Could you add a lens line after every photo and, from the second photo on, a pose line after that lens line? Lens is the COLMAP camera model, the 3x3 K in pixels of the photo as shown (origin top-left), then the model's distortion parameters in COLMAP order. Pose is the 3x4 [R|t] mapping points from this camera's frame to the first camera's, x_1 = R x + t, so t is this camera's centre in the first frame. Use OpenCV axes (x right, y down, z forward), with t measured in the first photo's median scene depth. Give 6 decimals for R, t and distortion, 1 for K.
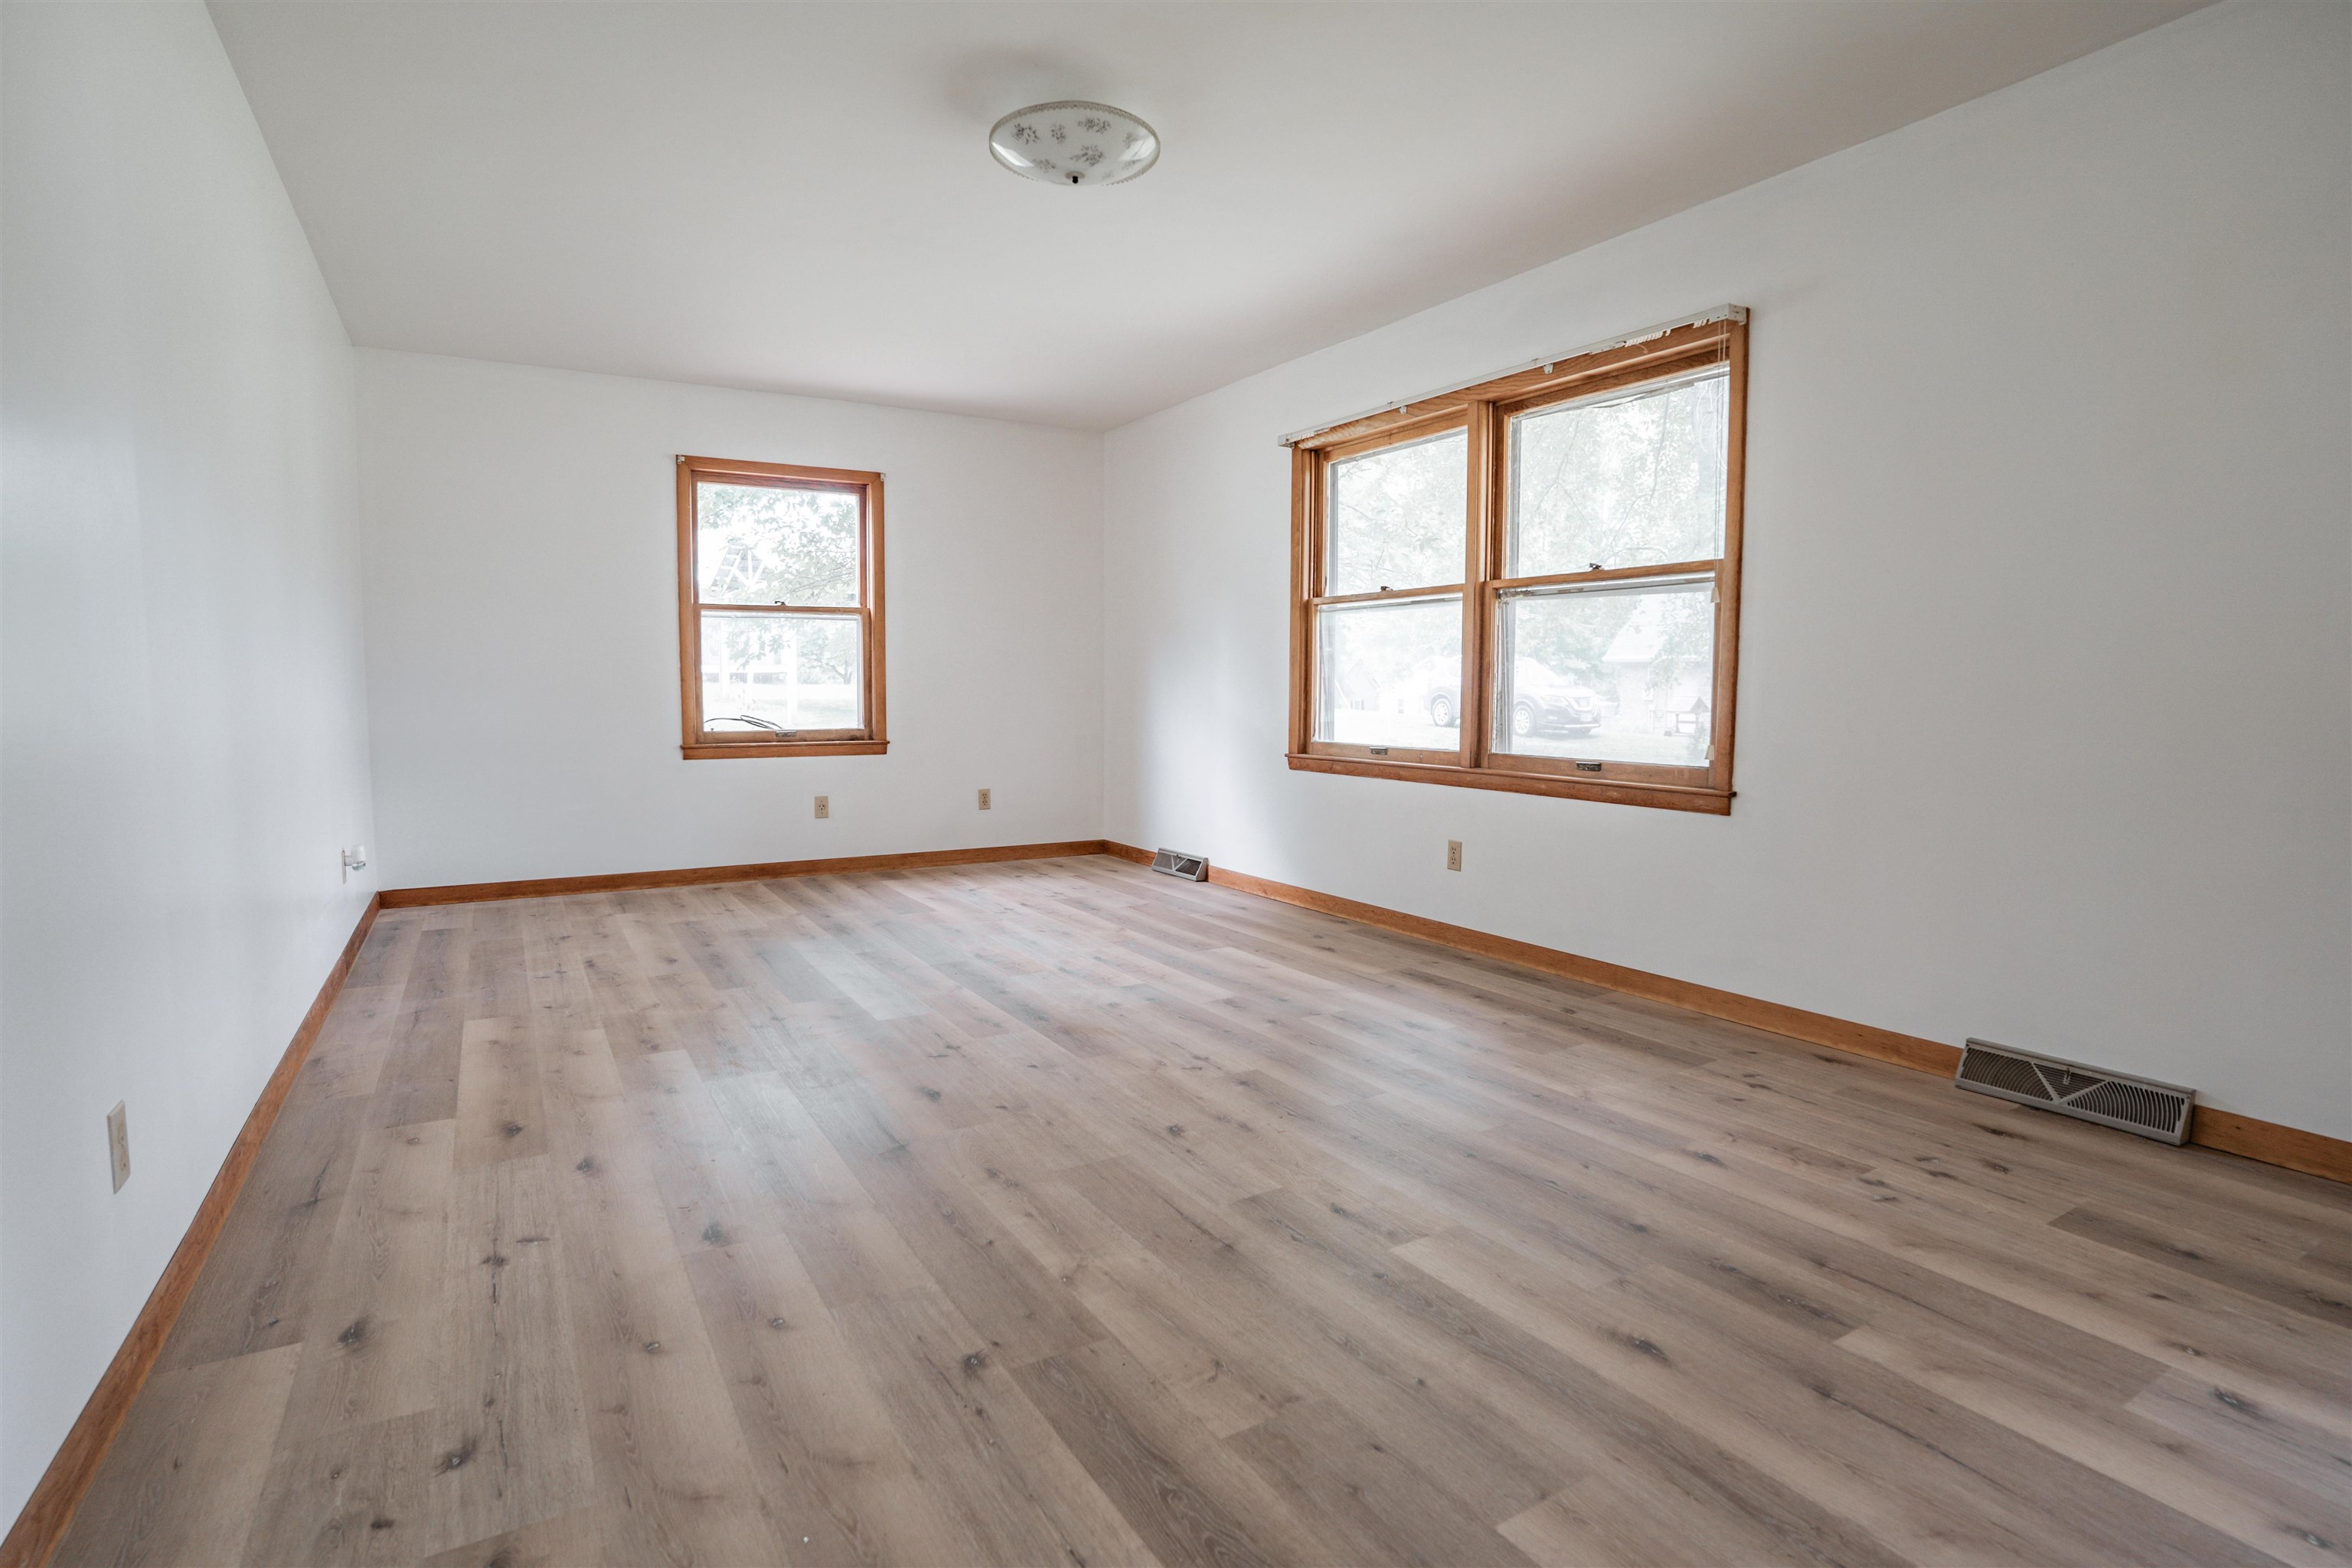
lens RADIAL K [[1161.8, 0, 1175.5], [0, 1161.8, 778.2], [0, 0, 1]] dist [-0.075408, 0.033728]
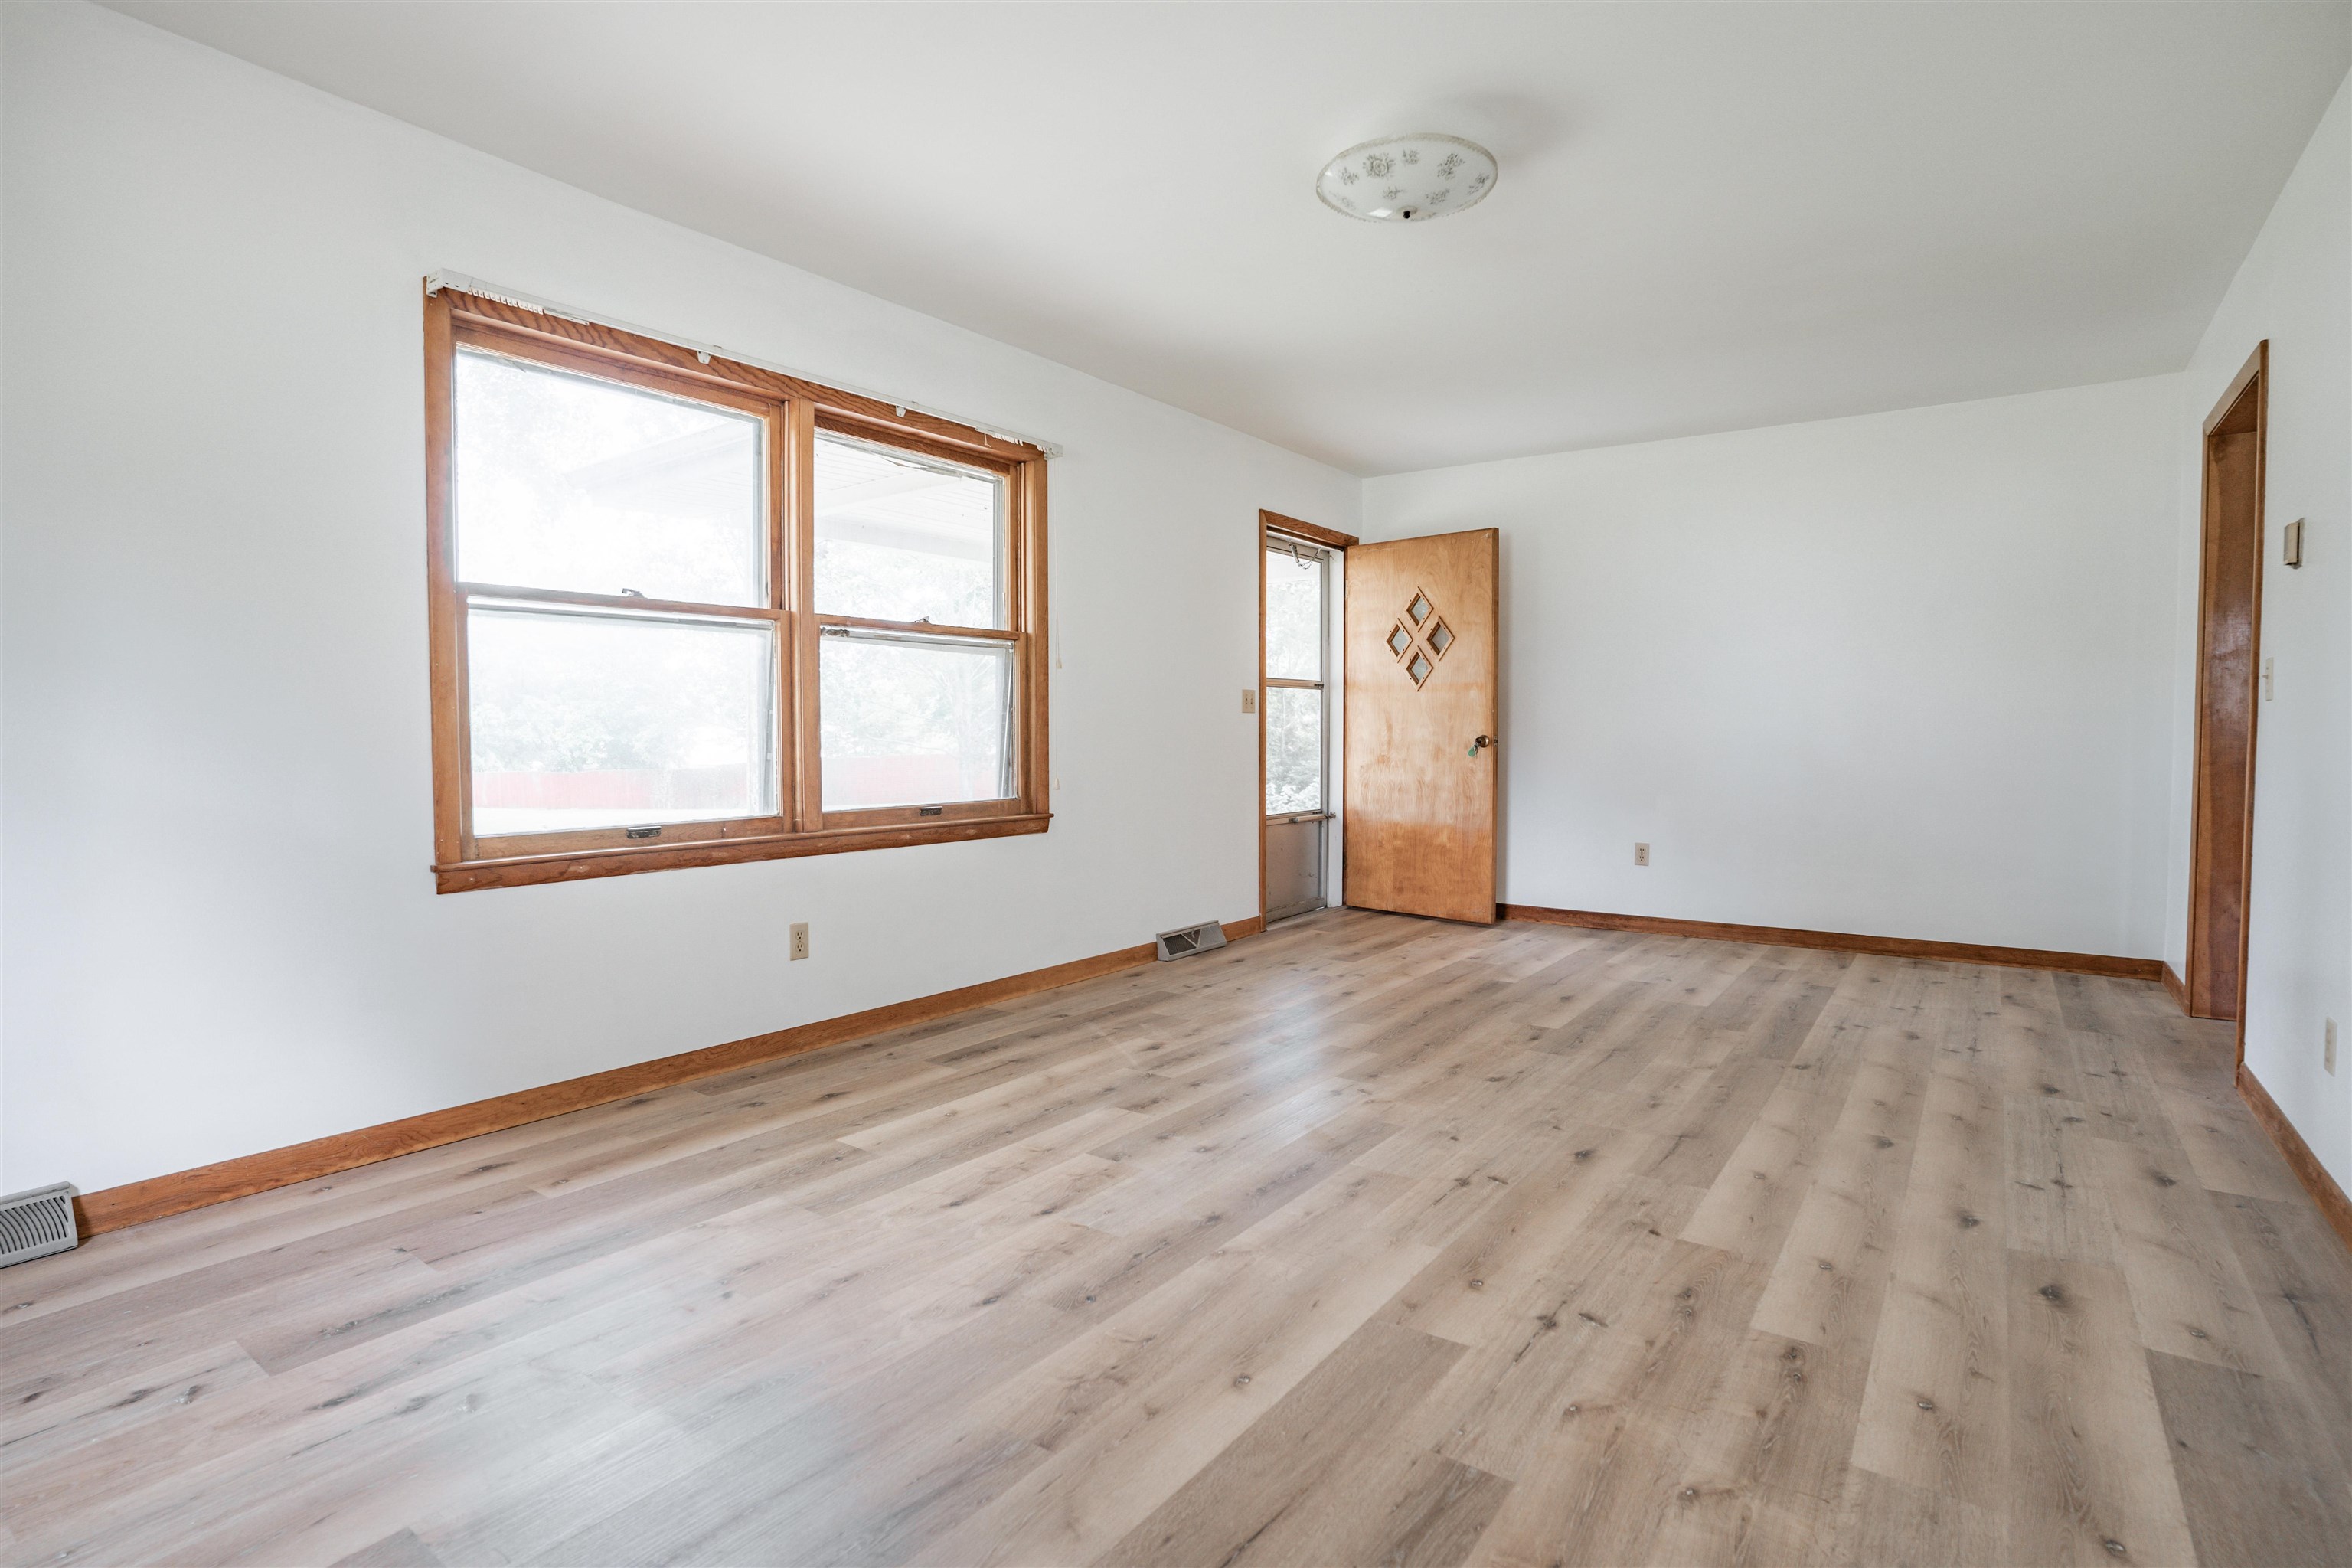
lens RADIAL K [[1161.8, 0, 1175.5], [0, 1161.8, 778.2], [0, 0, 1]] dist [-0.075408, 0.033728]
pose [[-0.391161, -0.037743, 0.919548, -0.900913], [0.072203, 0.994820, 0.071547, -0.129393], [-0.917486, 0.094380, -0.386410, 1.569328]]
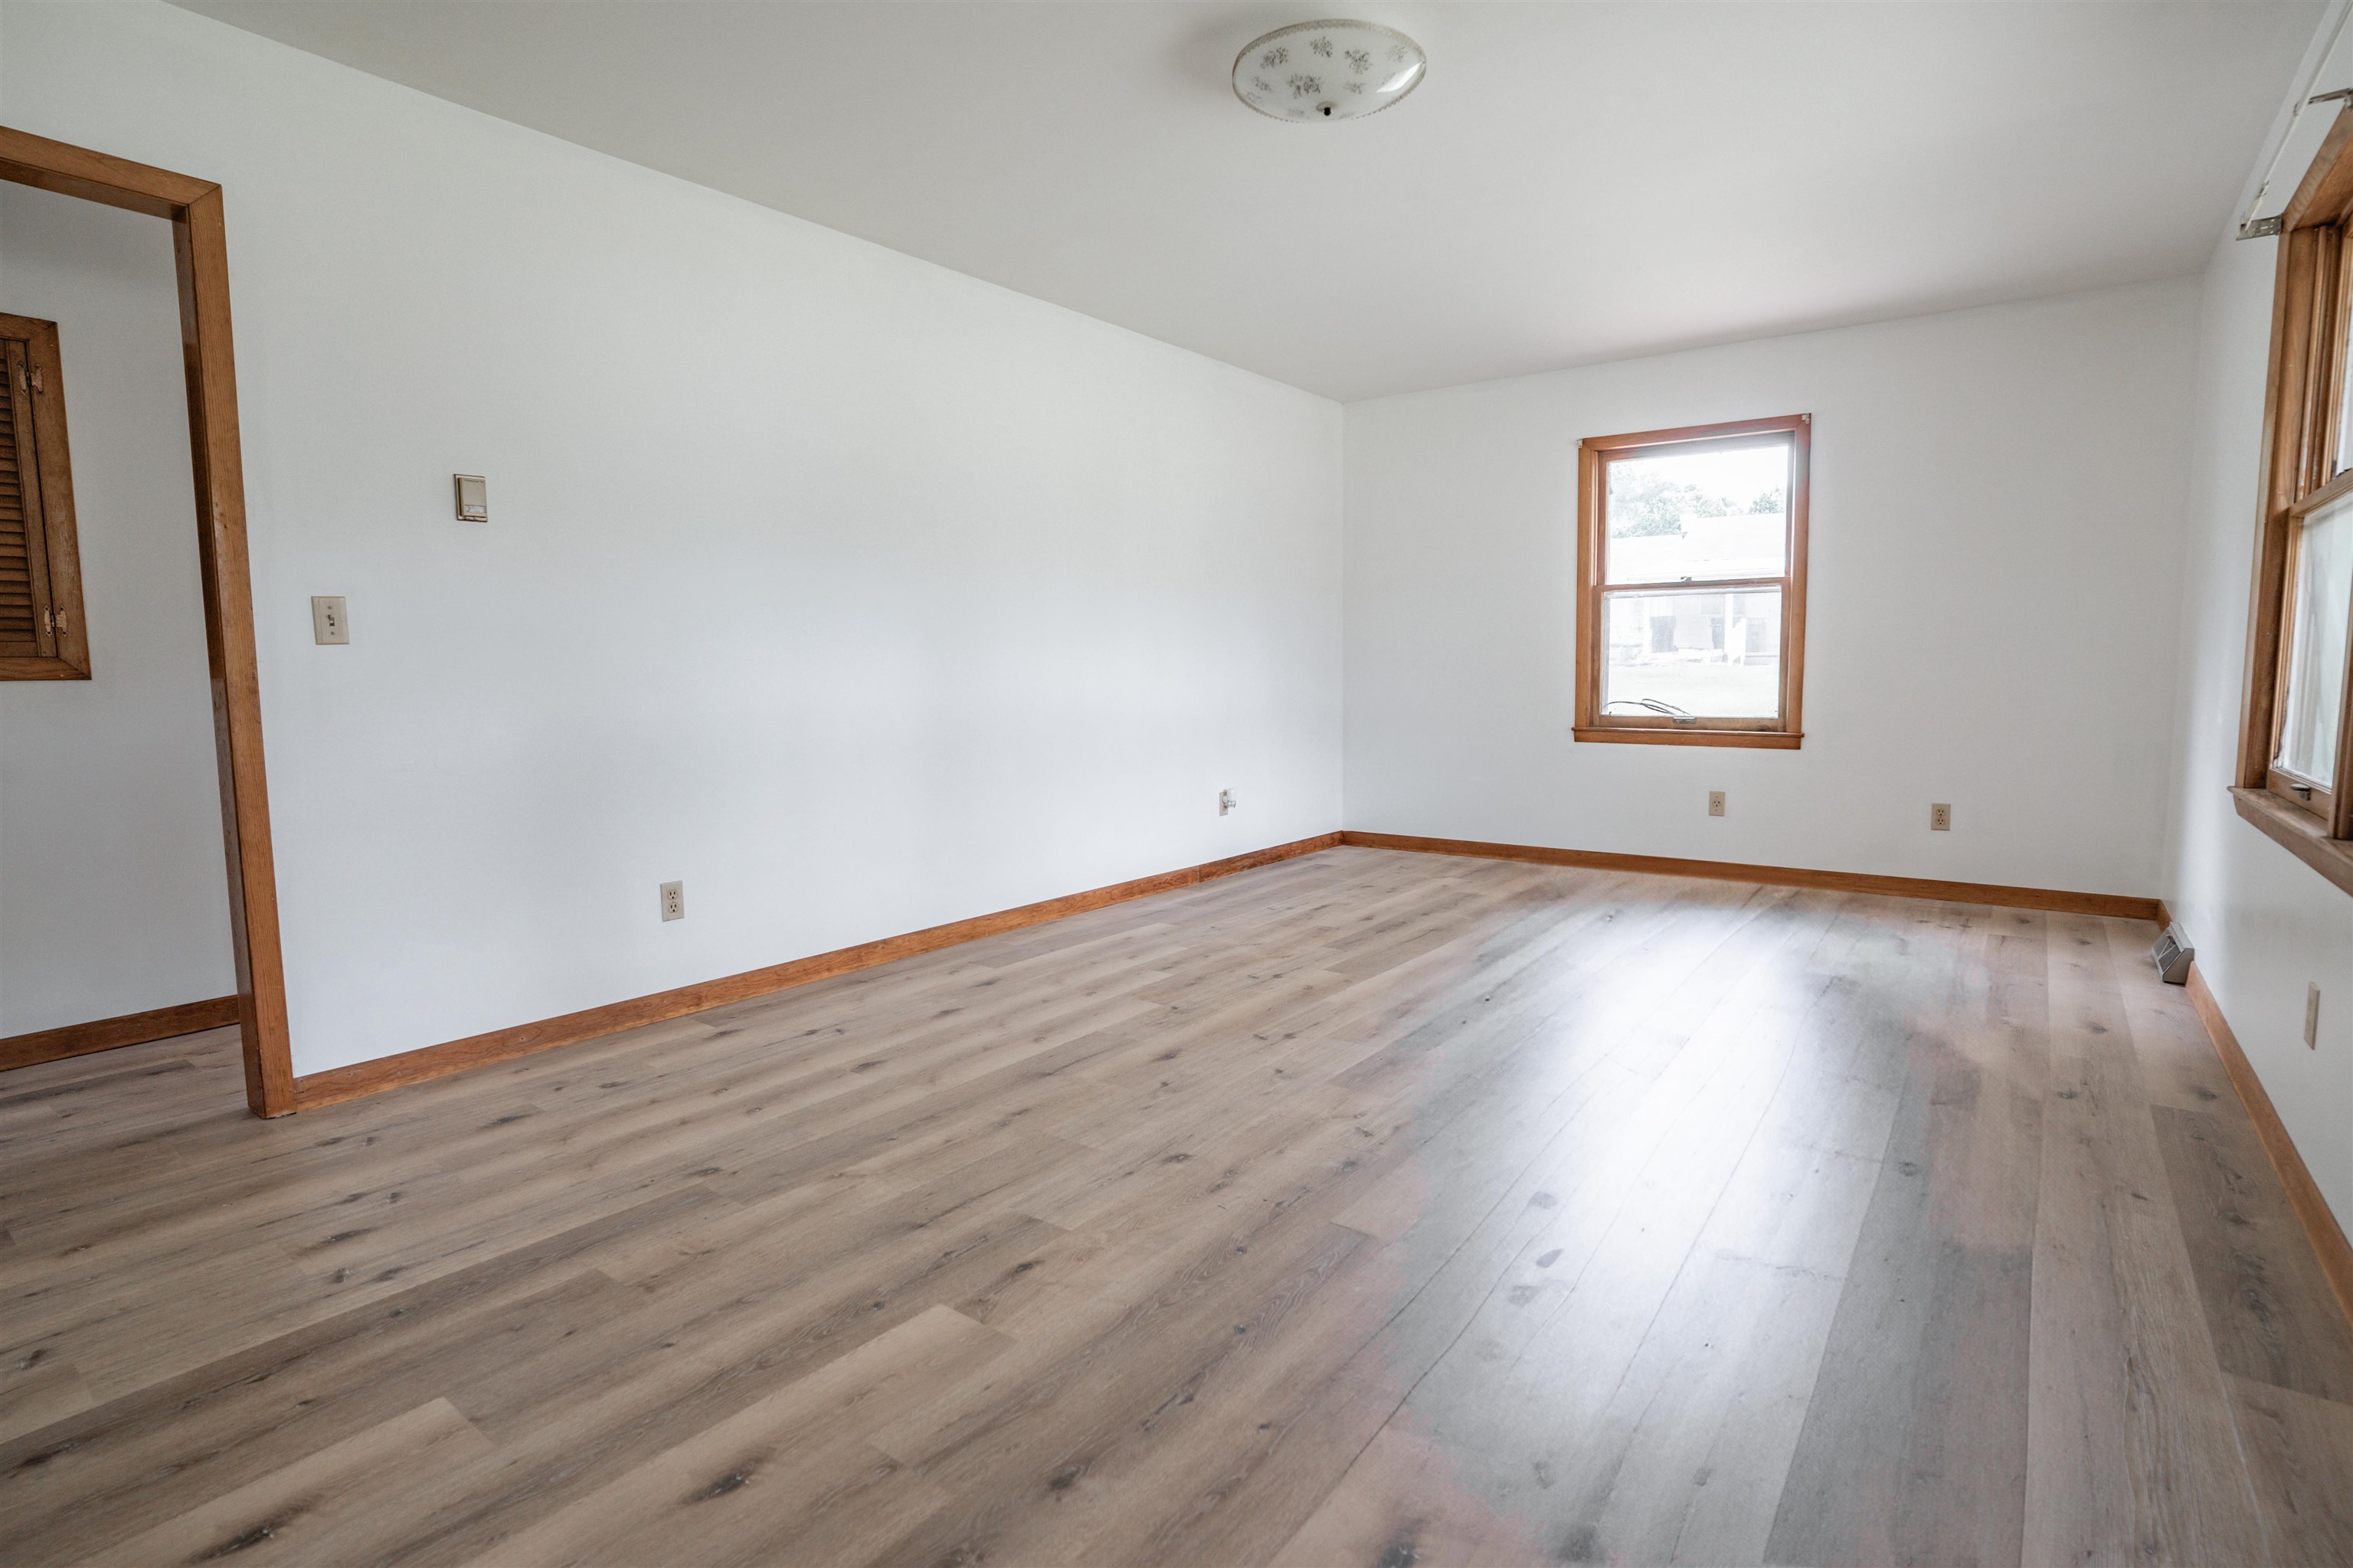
lens RADIAL K [[1162.3, 0, 1176.0], [0, 1162.3, 778.2], [0, 0, 1]] dist [-0.075408, 0.033728]
pose [[0.371093, 0.080495, -0.925100, 0.723058], [-0.062446, 0.996144, 0.061627, -0.046794], [0.926494, 0.034900, 0.374689, 0.562898]]
